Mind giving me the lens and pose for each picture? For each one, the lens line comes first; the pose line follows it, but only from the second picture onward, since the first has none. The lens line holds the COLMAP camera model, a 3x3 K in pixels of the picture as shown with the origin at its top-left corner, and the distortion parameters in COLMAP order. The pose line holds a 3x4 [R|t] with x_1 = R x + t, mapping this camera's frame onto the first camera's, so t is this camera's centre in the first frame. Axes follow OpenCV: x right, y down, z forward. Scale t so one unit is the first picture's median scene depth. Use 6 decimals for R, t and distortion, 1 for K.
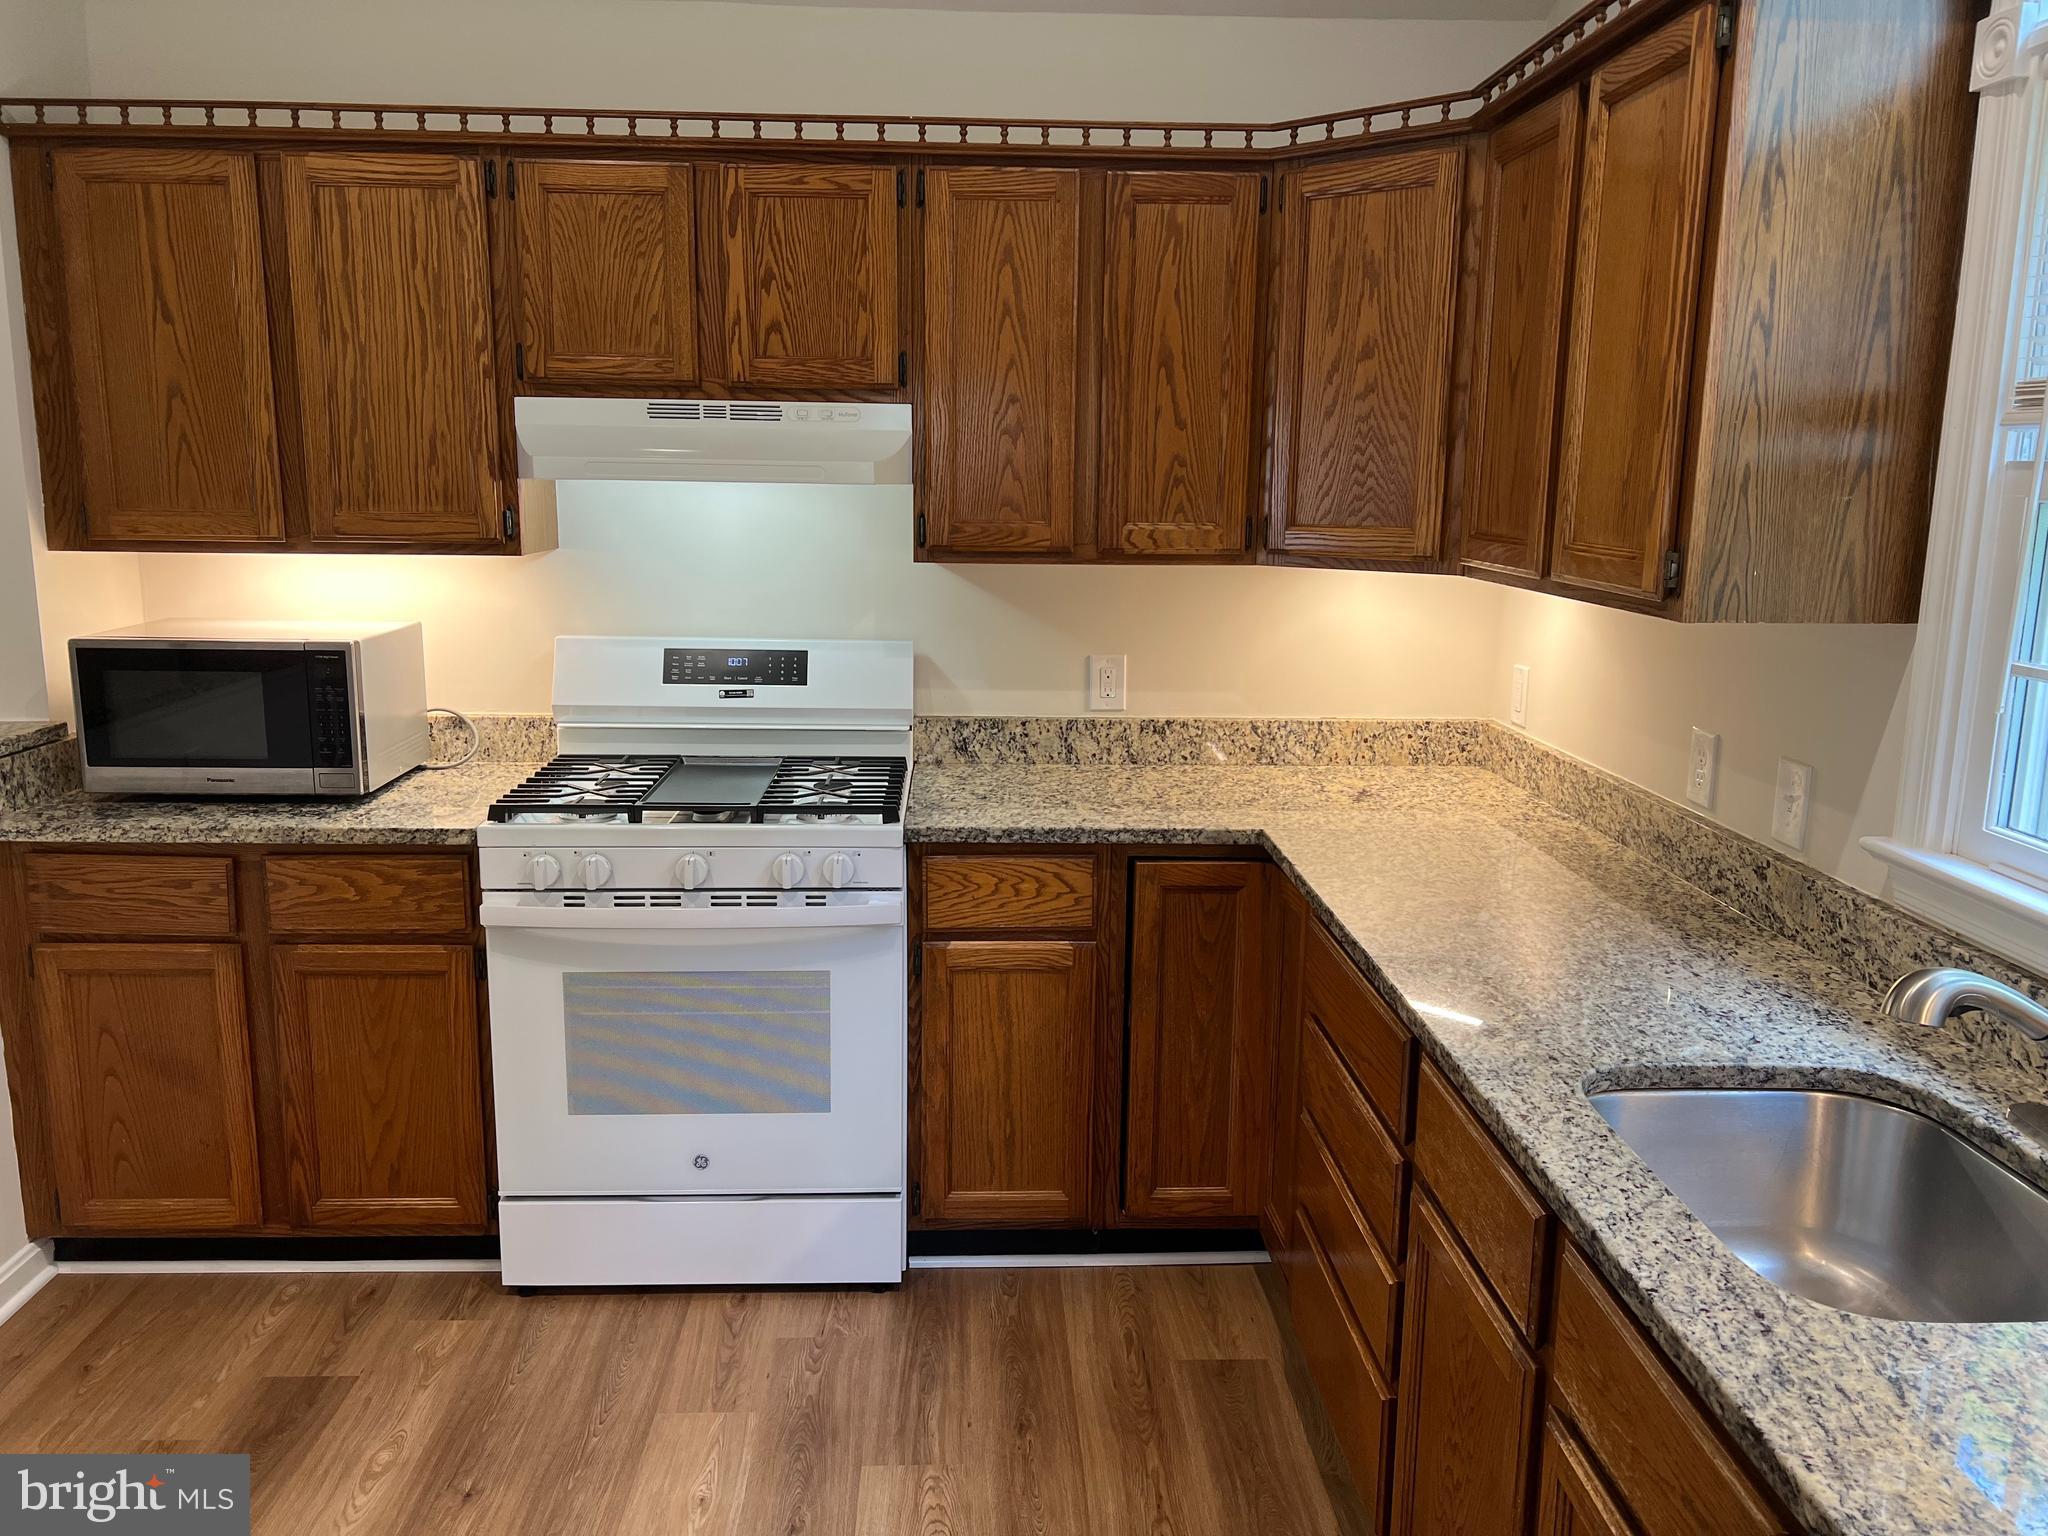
lens RADIAL K [[1523.2, 0, 1020.9], [0, 1523.2, 772.0], [0, 0, 1]] dist [0.057901, -0.066773]
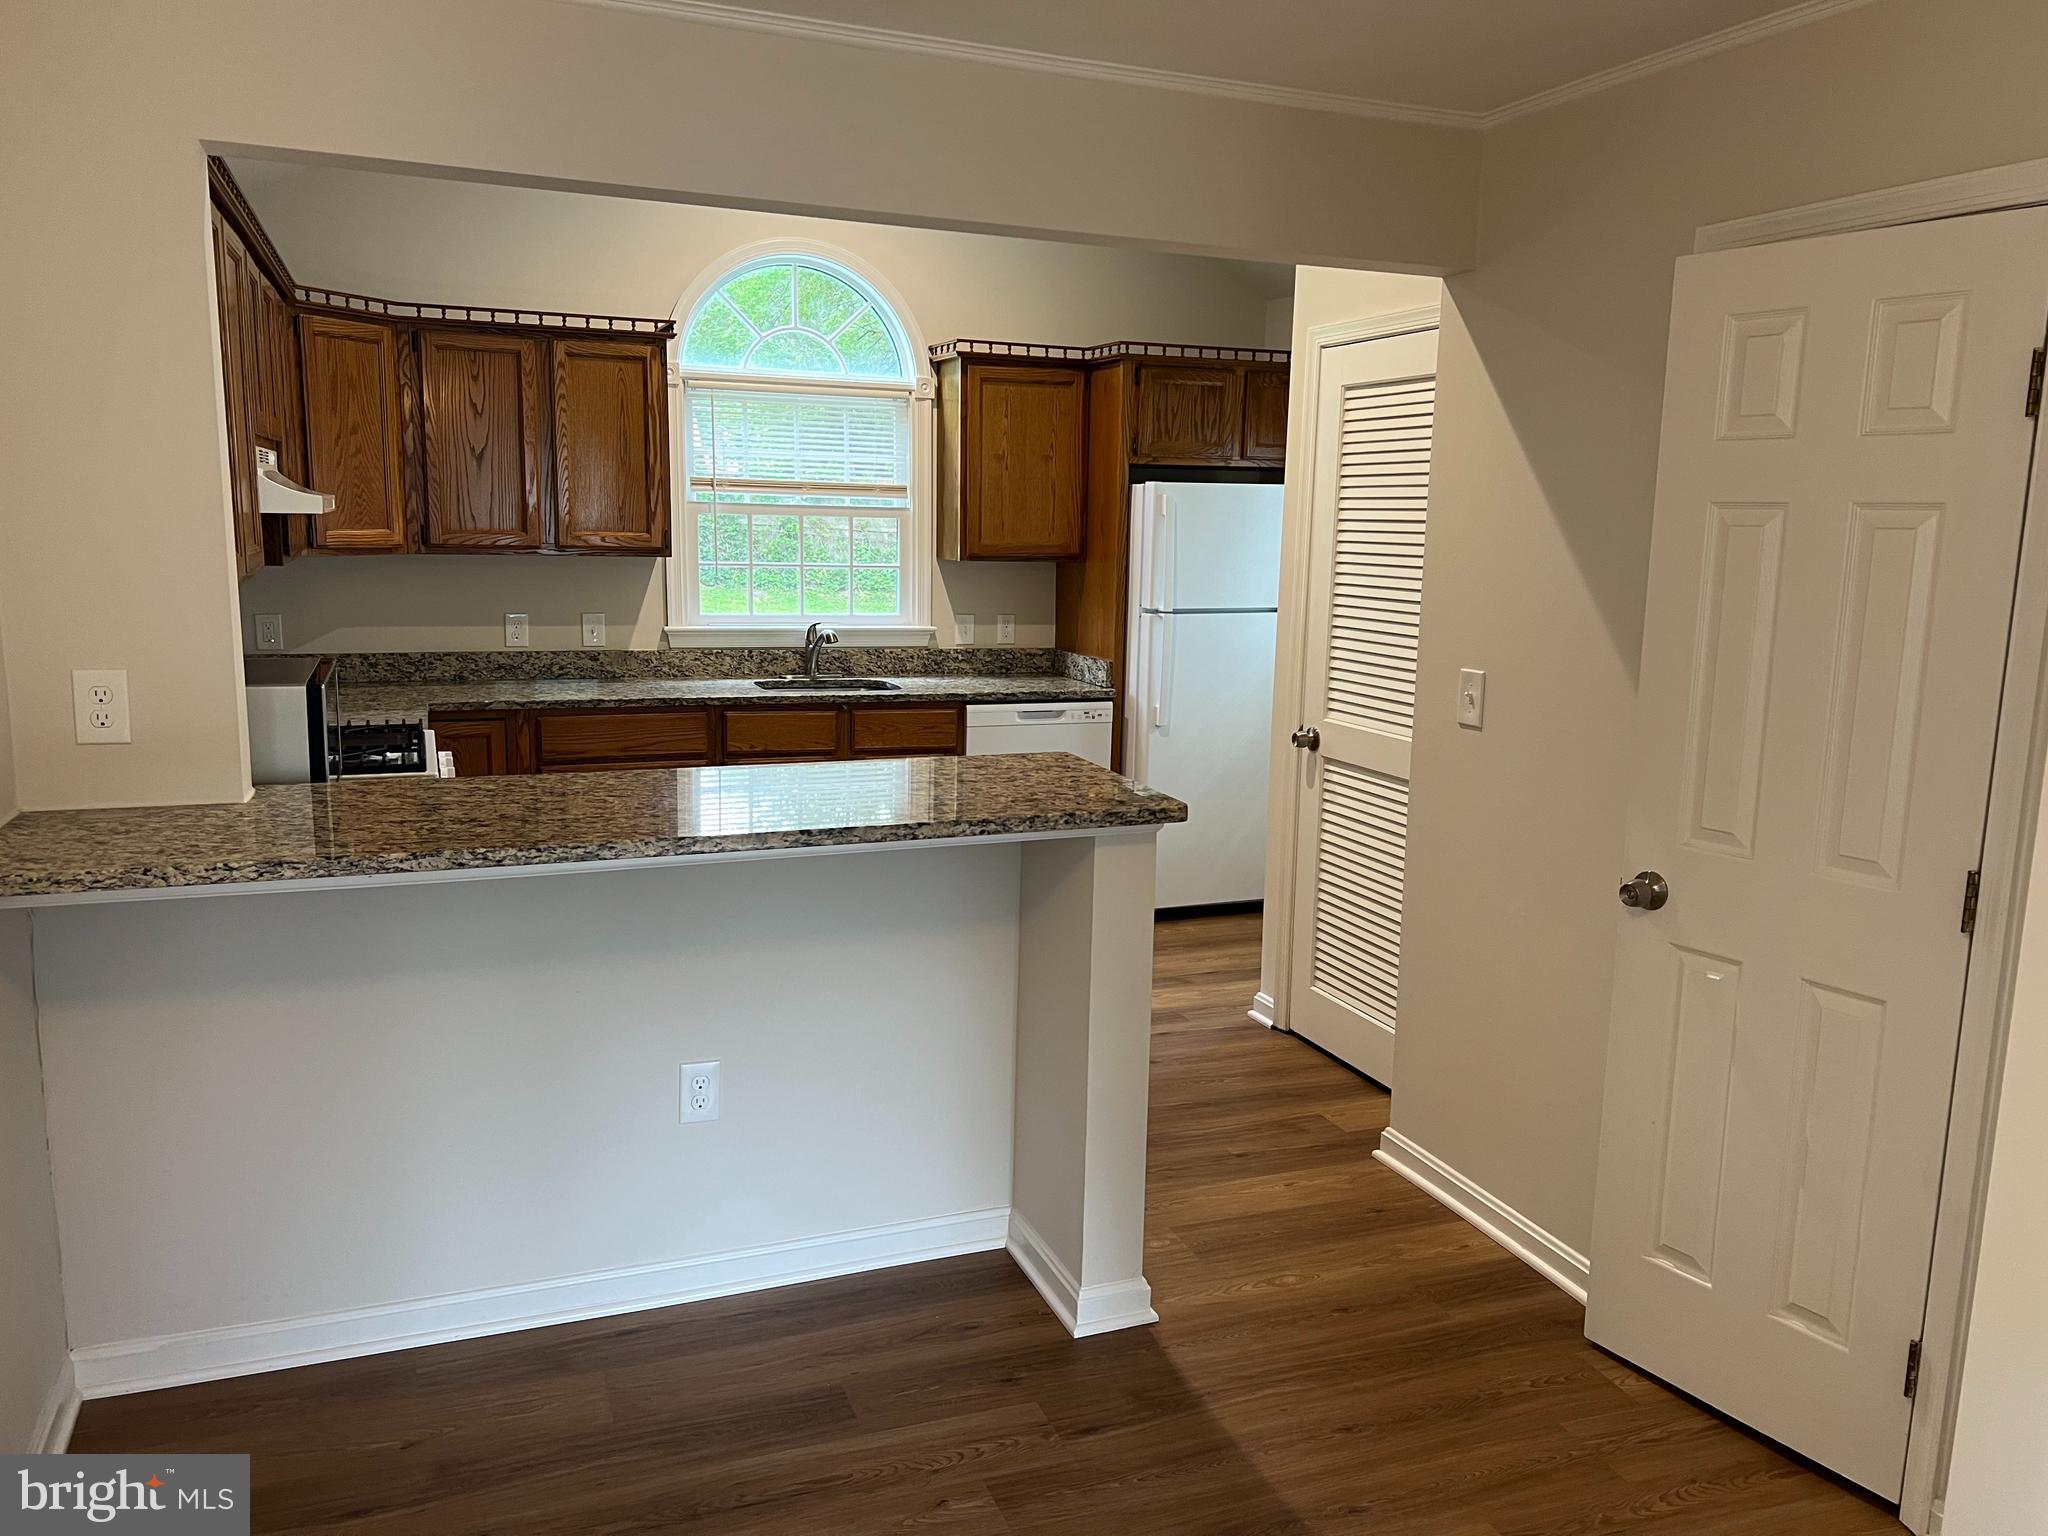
lens RADIAL K [[1531.6, 0, 1034.7], [0, 1531.6, 787.2], [0, 0, 1]] dist [0.070259, -0.140219]
pose [[-0.329436, -0.186827, 0.925509, -2.173622], [0.156296, 0.955913, 0.248598, -0.252649], [-0.931152, 0.226551, -0.285712, 1.097158]]
